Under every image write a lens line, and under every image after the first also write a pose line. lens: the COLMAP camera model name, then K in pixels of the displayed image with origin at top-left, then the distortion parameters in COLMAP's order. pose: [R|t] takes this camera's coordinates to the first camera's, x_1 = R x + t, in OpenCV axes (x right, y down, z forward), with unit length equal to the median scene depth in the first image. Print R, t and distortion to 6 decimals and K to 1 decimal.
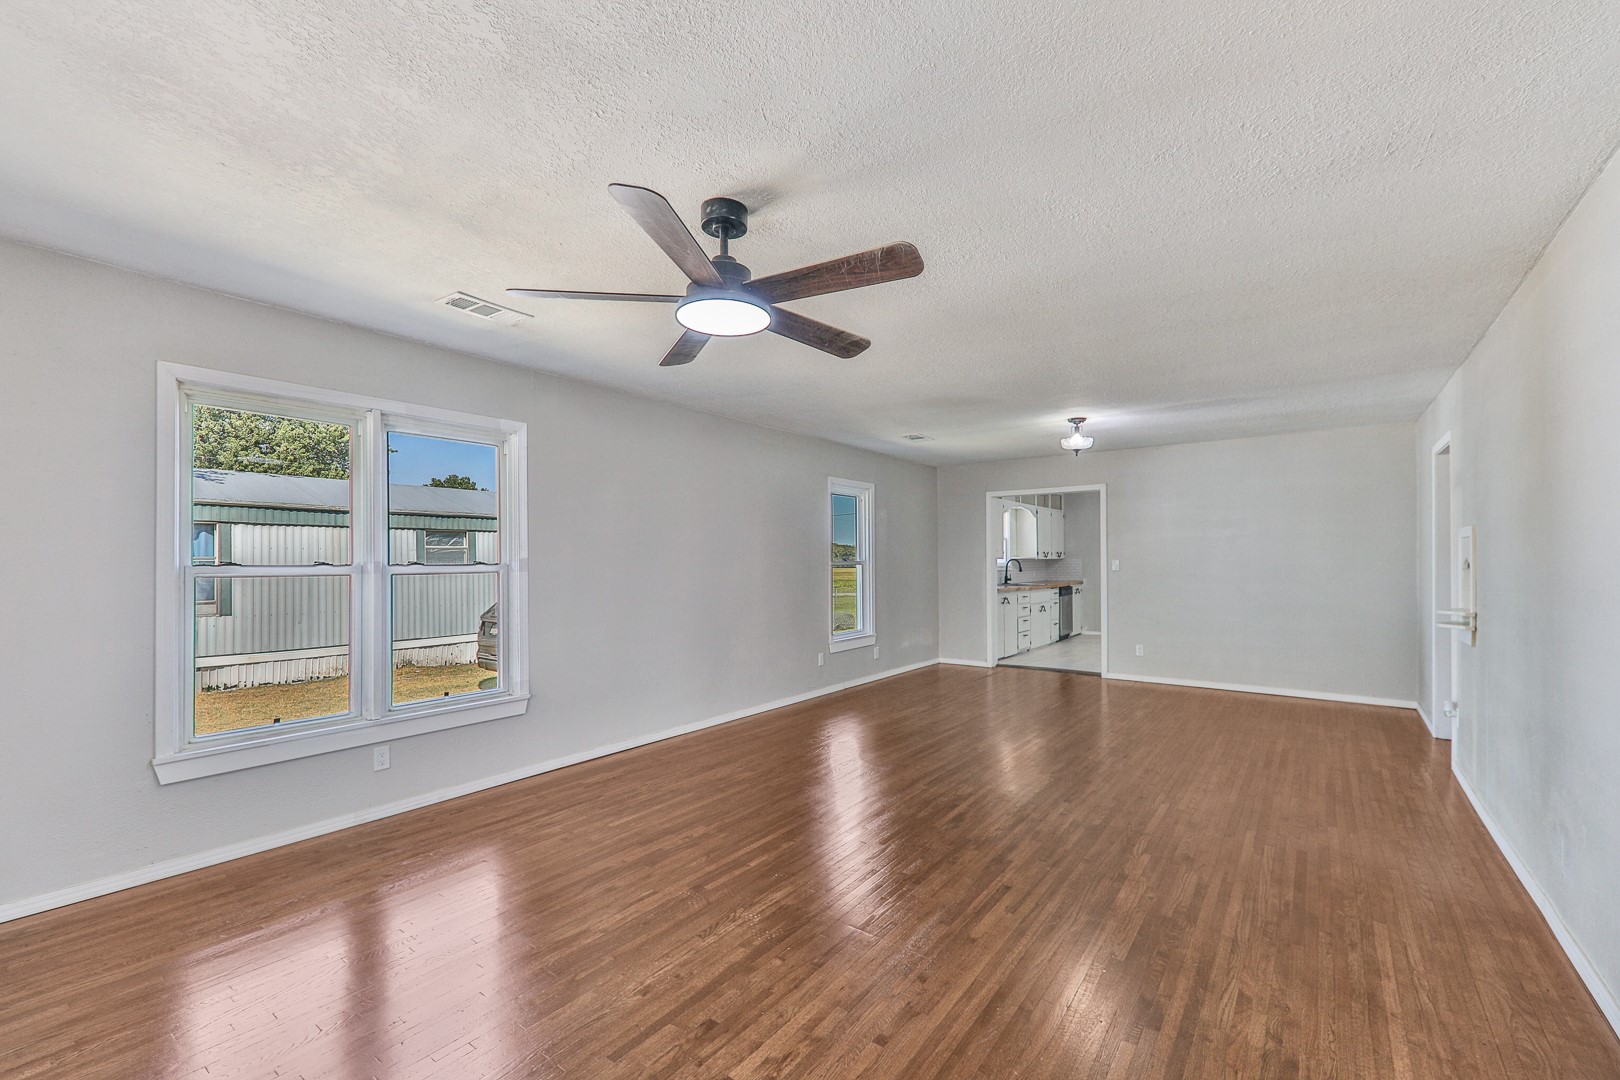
lens RADIAL K [[689.9, 0, 809.4], [0, 689.9, 556.8], [0, 0, 1]] dist [0.002488, 0.000308]
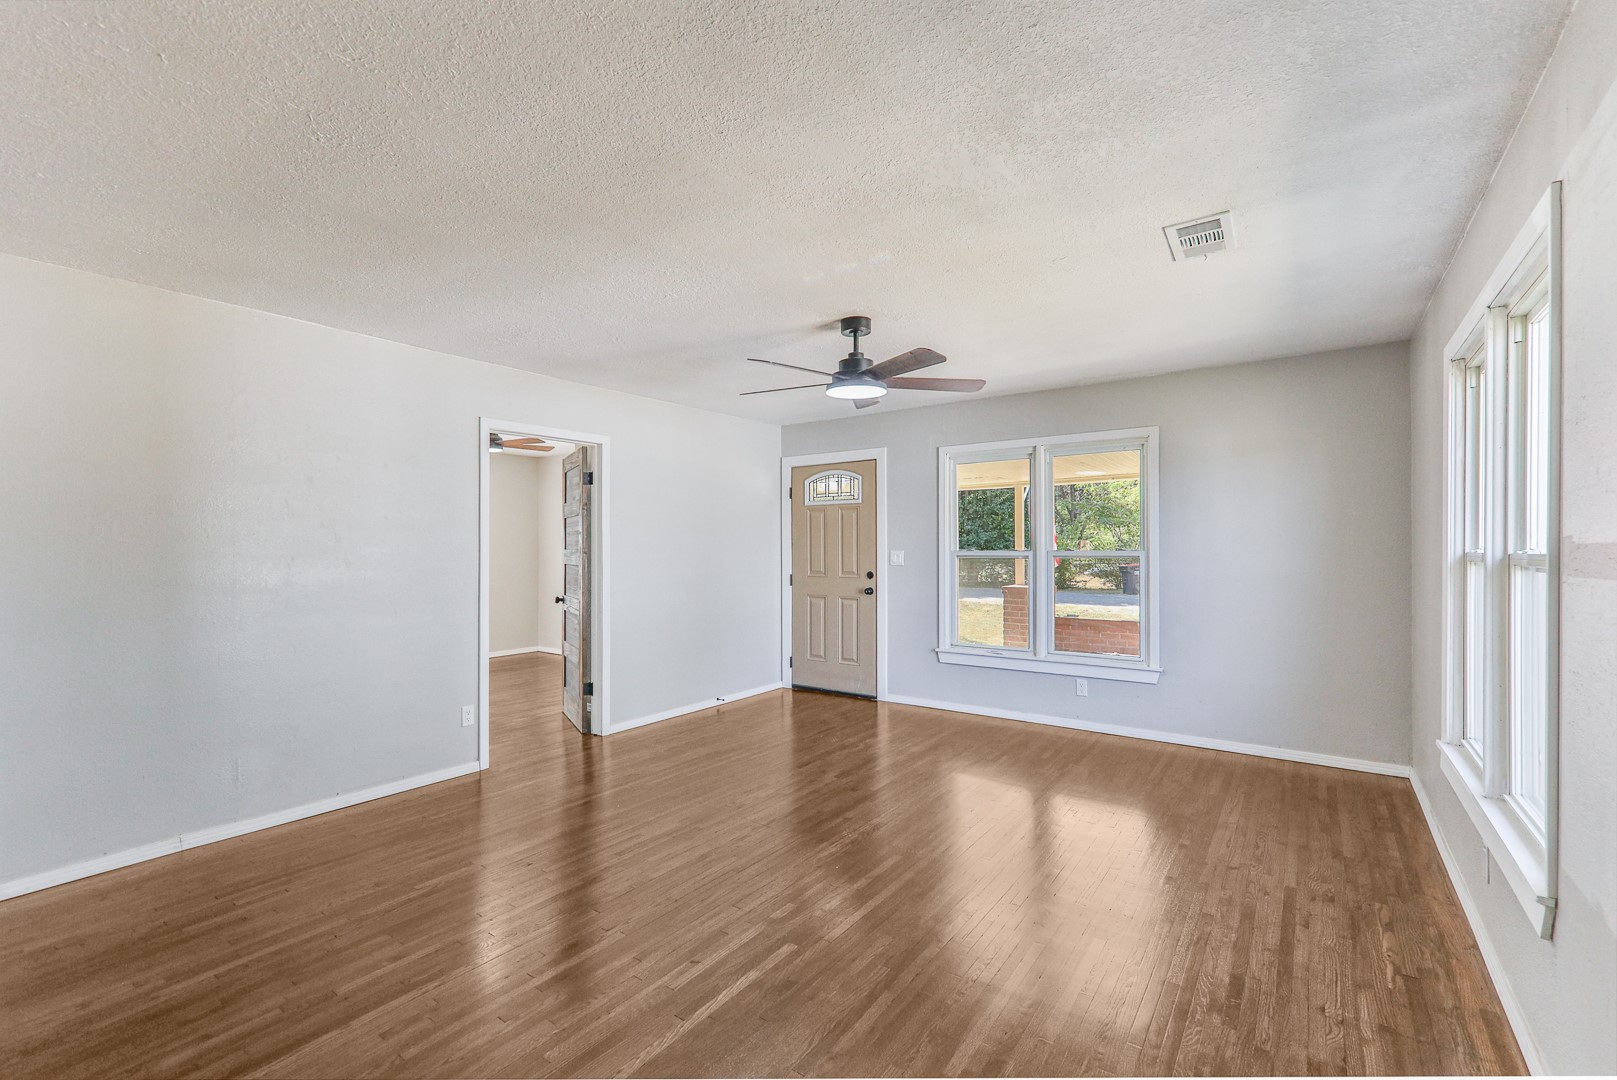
lens RADIAL K [[688.6, 0, 807.9], [0, 688.6, 556.7], [0, 0, 1]] dist [0.002488, 0.000308]
pose [[-0.999902, 0.005686, -0.012811, 0.002130], [0.005670, 0.999983, 0.001251, 0.010360], [0.012818, 0.001178, -0.999917, 1.360701]]
